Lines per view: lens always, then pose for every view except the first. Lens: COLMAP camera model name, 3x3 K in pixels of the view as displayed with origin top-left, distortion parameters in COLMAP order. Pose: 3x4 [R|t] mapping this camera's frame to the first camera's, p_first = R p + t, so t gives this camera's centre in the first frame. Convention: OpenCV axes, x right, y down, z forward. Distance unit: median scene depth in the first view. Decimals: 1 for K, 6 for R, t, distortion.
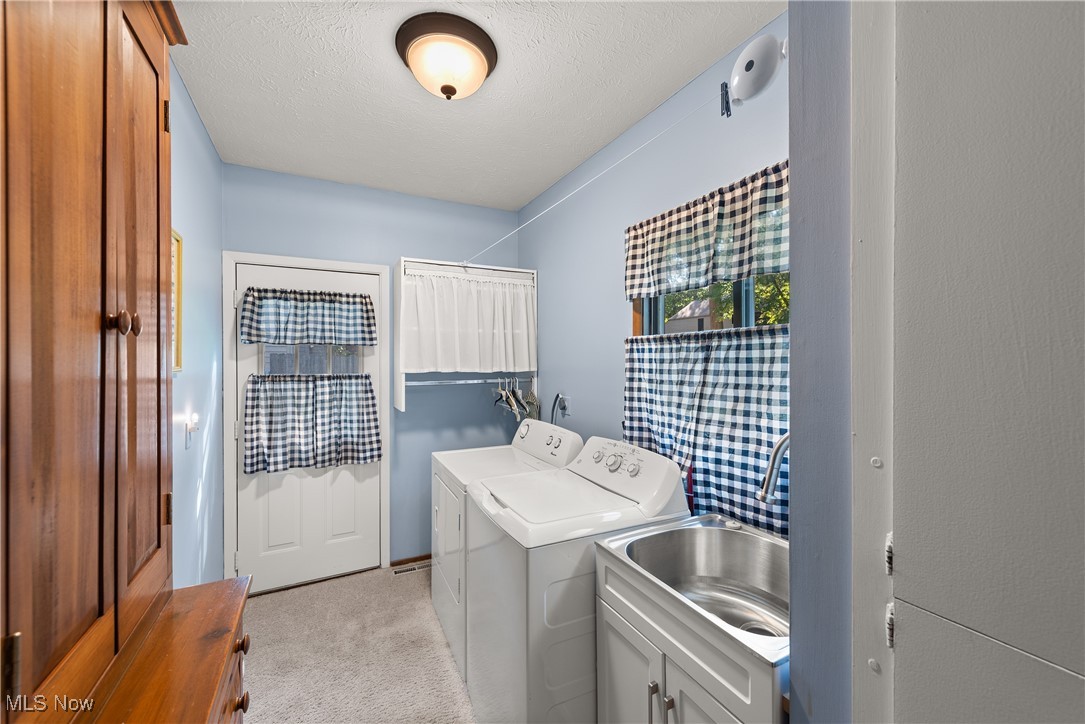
lens RADIAL K [[435.3, 0, 543.7], [0, 435.3, 358.5], [0, 0, 1]] dist [0.019464, -0.000095]
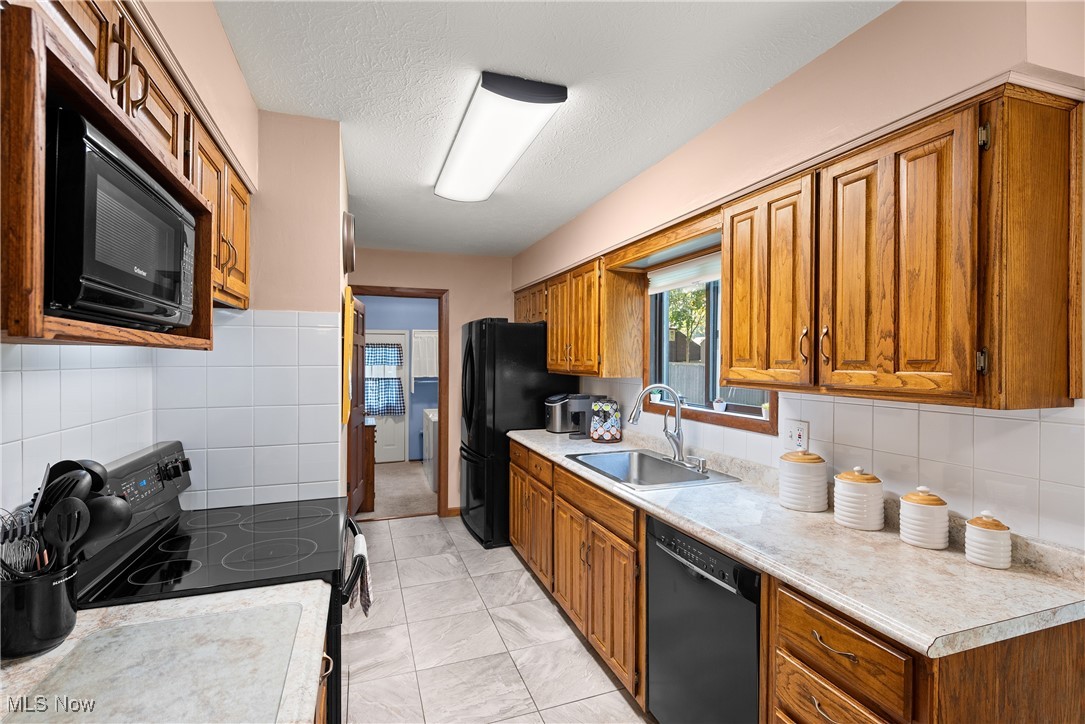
lens RADIAL K [[526.4, 0, 544.1], [0, 526.4, 359.7], [0, 0, 1]] dist [0.000343, 0.000001]
pose [[0.990339, 0.005245, -0.138566, 0.752931], [-0.005932, 0.999972, -0.004541, -0.050508], [0.138539, 0.005319, 0.990343, -1.683766]]
